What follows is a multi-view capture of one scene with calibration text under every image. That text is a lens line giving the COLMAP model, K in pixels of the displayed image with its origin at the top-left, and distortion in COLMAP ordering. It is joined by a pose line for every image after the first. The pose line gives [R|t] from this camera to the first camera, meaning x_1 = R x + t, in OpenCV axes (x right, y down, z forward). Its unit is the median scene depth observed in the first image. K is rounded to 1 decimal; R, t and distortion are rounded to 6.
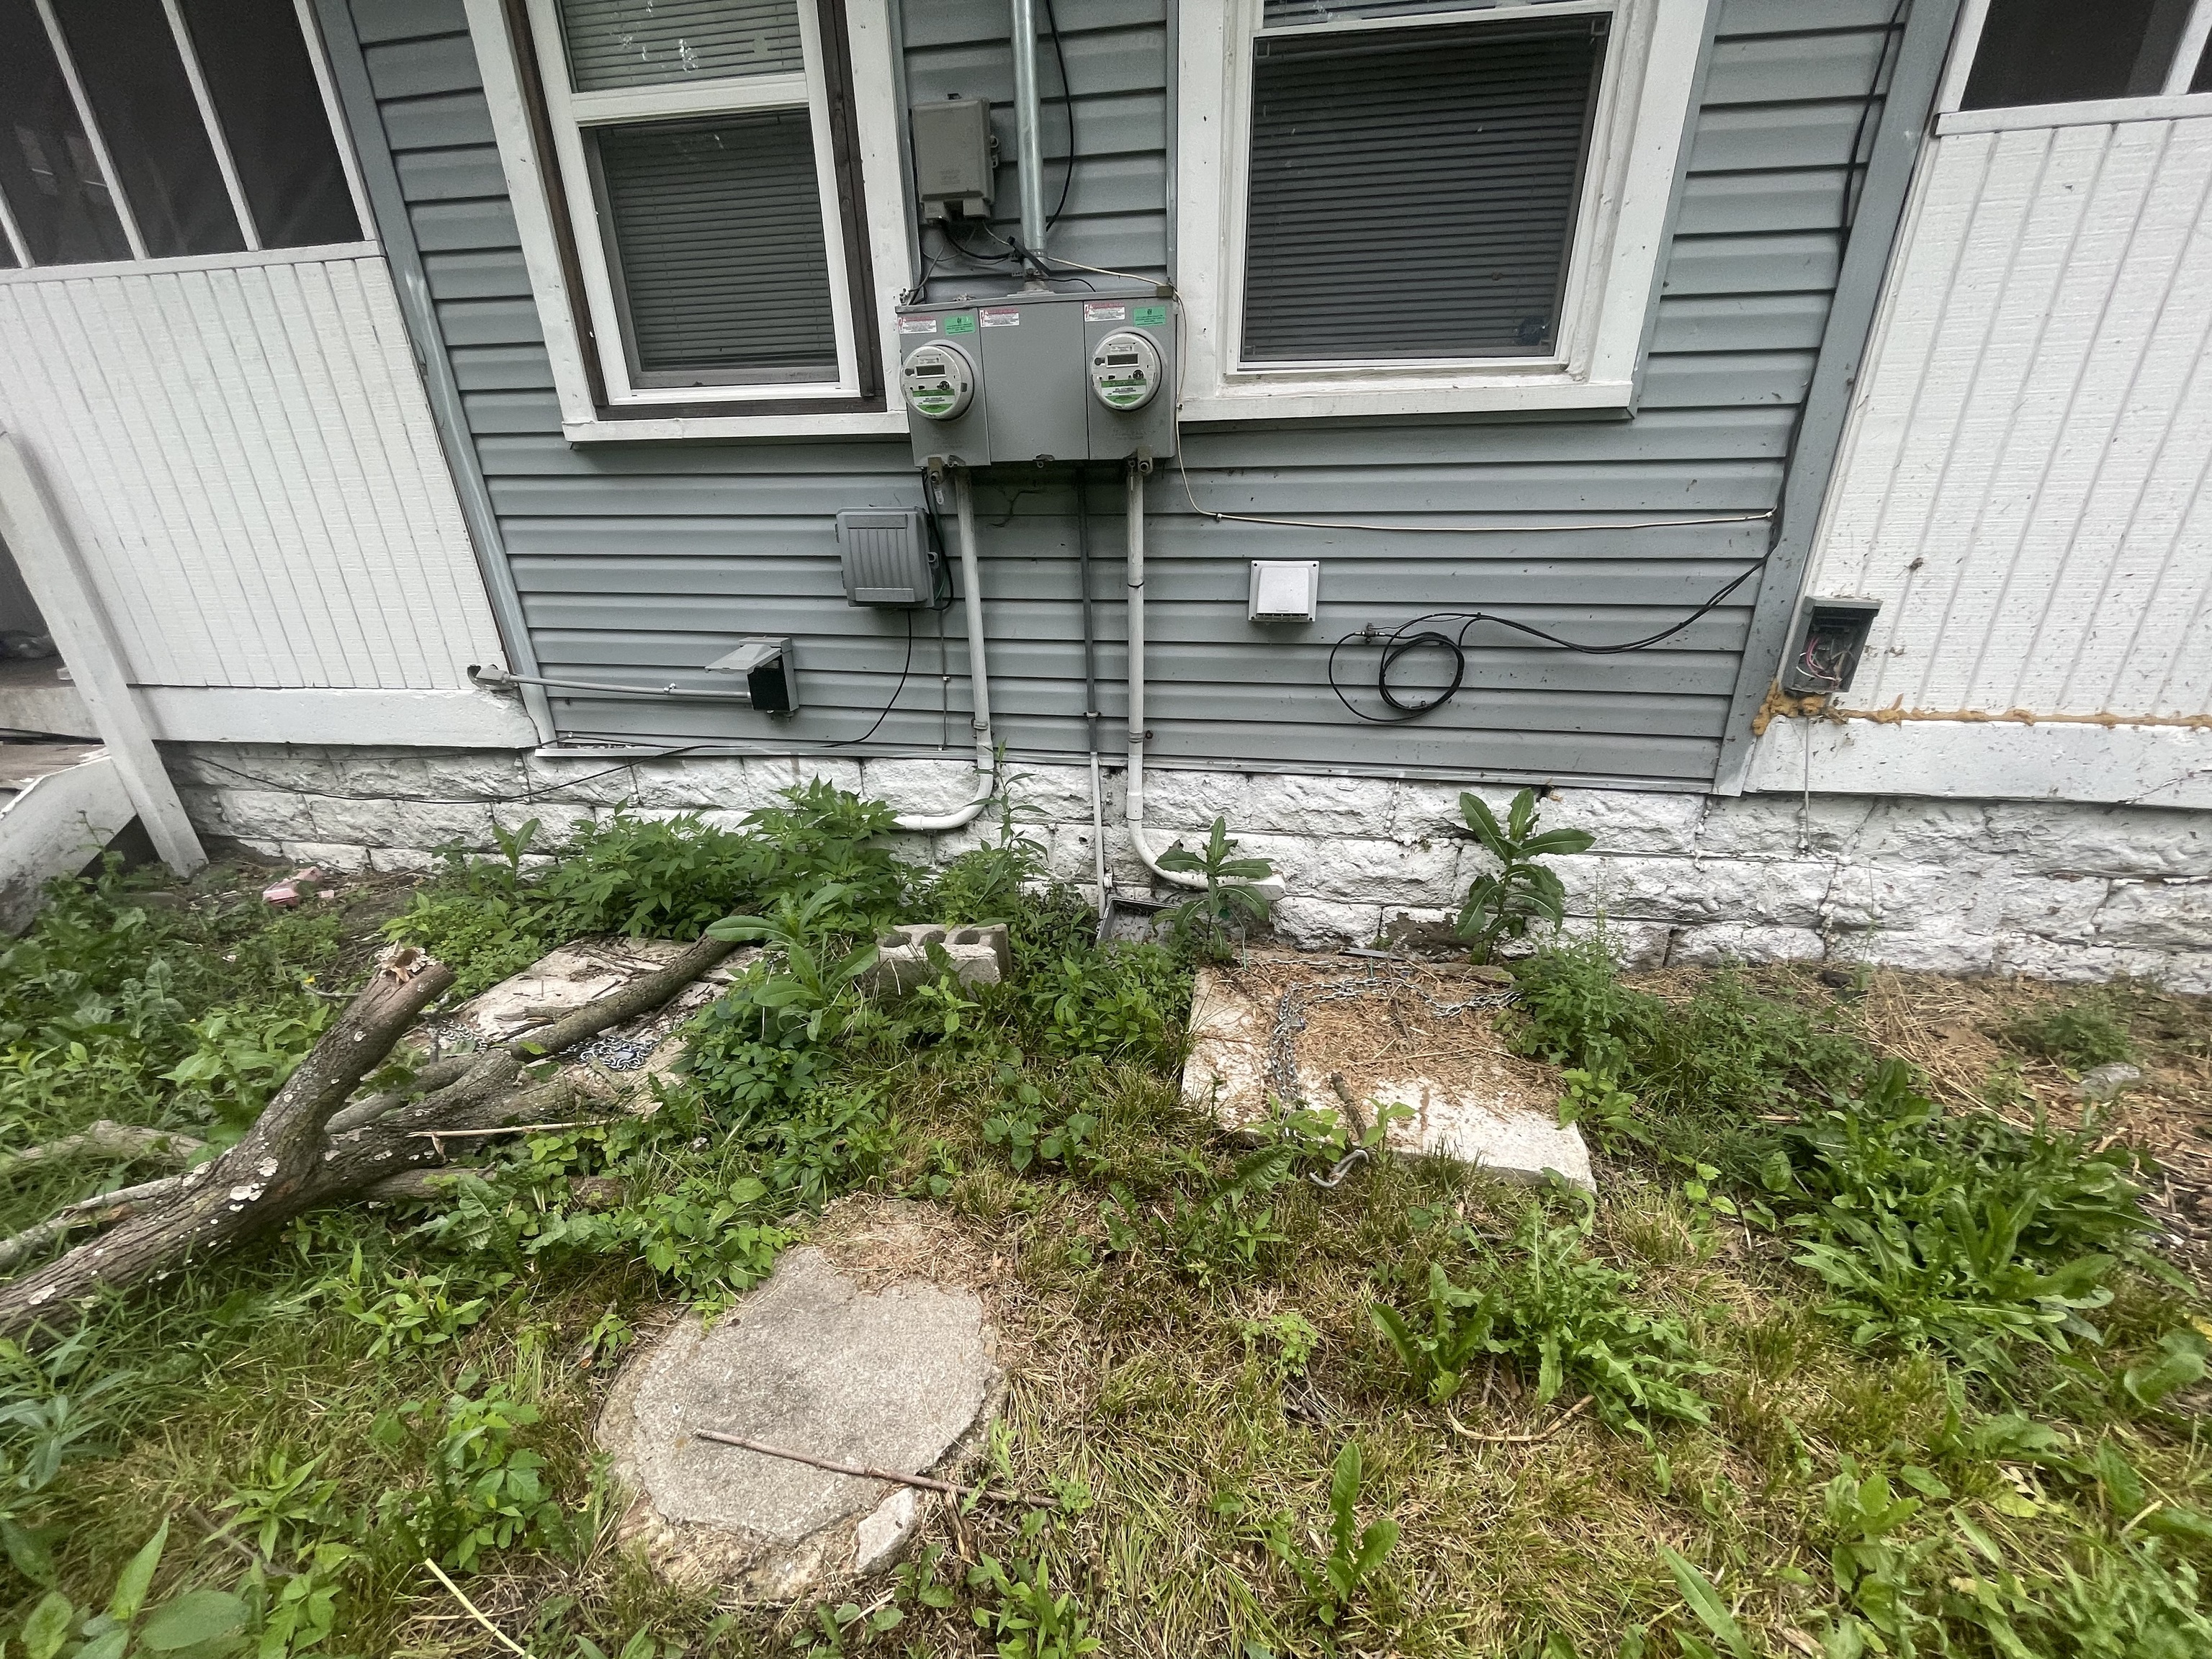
lens RADIAL K [[889.4, 0, 1106.3], [0, 889.4, 830.9], [0, 0, 1]] dist [-0.004429, -0.000216]
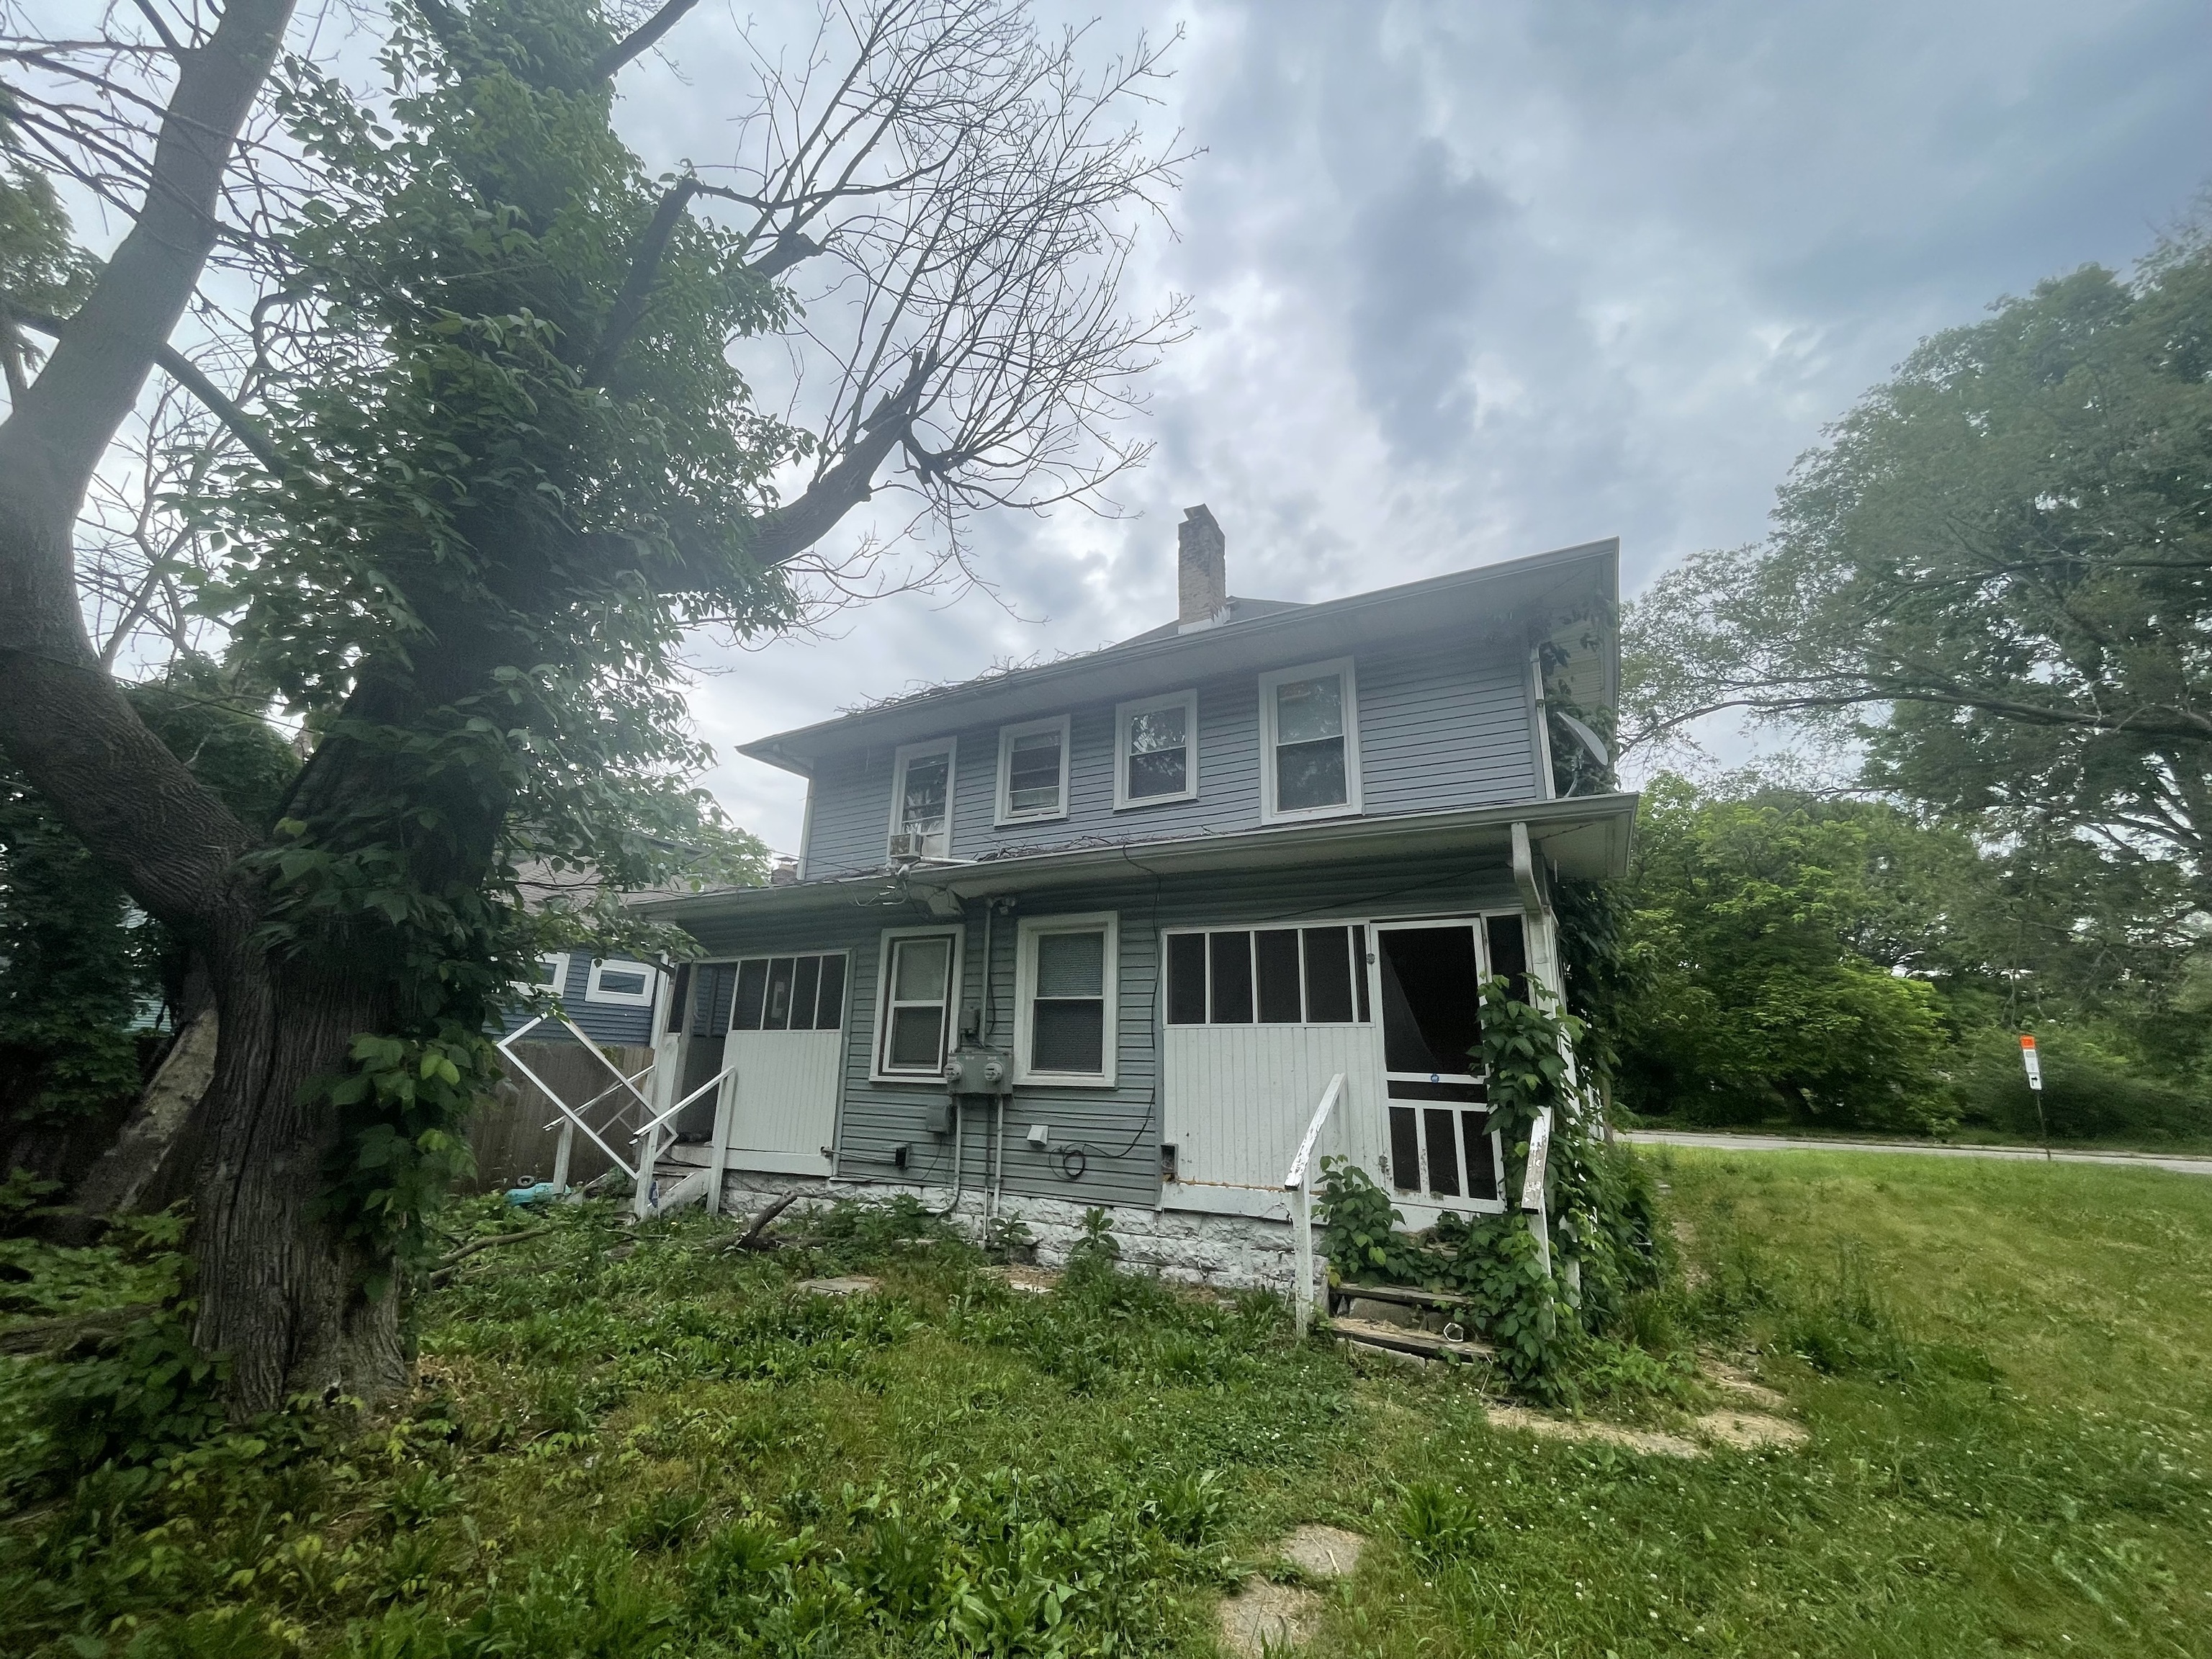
lens RADIAL K [[889.4, 0, 1106.3], [0, 889.4, 830.9], [0, 0, 1]] dist [-0.004429, -0.000216]
pose [[0.945299, -0.044157, -0.323202, 1.503875], [-0.169143, 0.780846, -0.601390, 0.767248], [0.278926, 0.623161, 0.730665, -1.982336]]
